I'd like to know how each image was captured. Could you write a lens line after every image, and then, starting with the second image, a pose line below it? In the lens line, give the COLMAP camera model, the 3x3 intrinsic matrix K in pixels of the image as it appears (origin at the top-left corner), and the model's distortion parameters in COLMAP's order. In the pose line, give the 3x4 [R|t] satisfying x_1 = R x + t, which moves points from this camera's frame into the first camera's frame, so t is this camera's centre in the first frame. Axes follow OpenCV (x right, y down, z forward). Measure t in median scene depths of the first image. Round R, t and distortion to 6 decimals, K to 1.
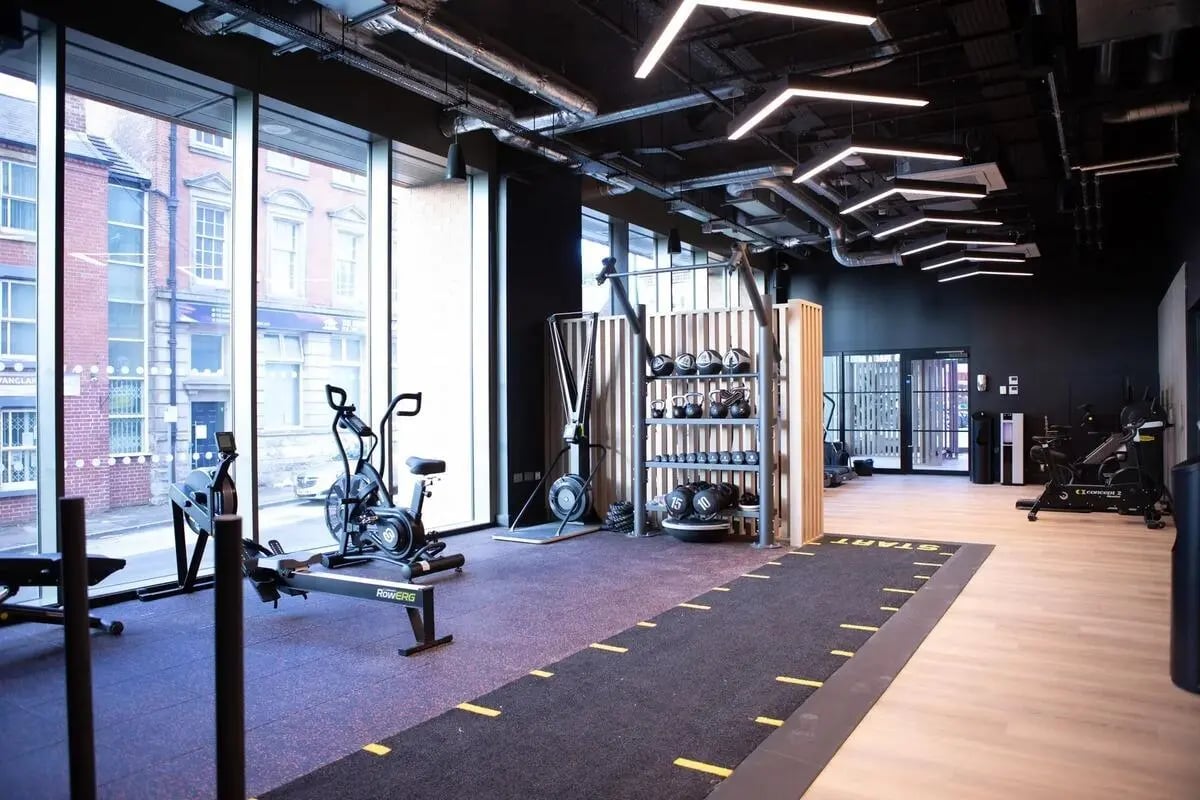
lens RADIAL K [[833.1, 0, 600.4], [0, 833.1, 405.7], [0, 0, 1]] dist [0.003168, 0.002773]
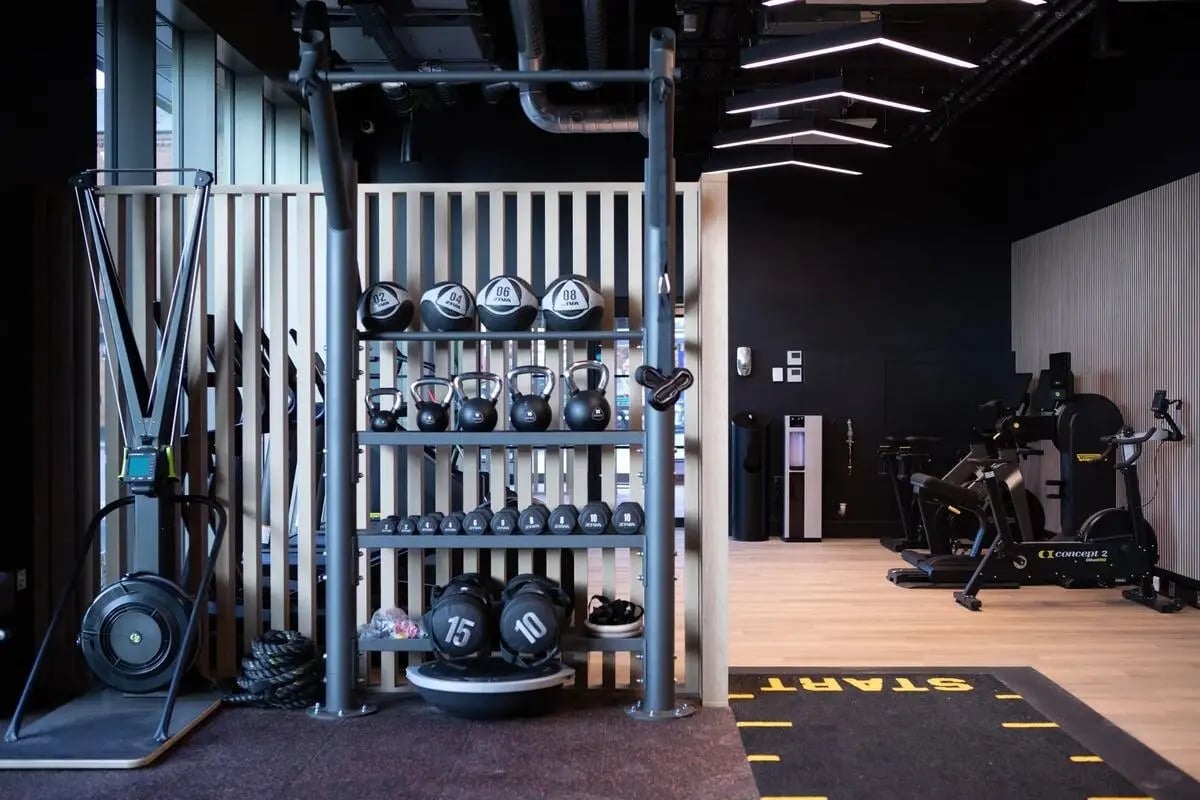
lens RADIAL K [[1492.5, 0, 600.0], [0, 1492.5, 393.6], [0, 0, 1]] dist [0.009242, 0.000000]
pose [[0.865882, 0.005160, 0.500222, -0.212833], [-0.003428, 0.999985, -0.004382, -0.001356], [-0.500237, 0.002080, 0.865886, 0.280551]]
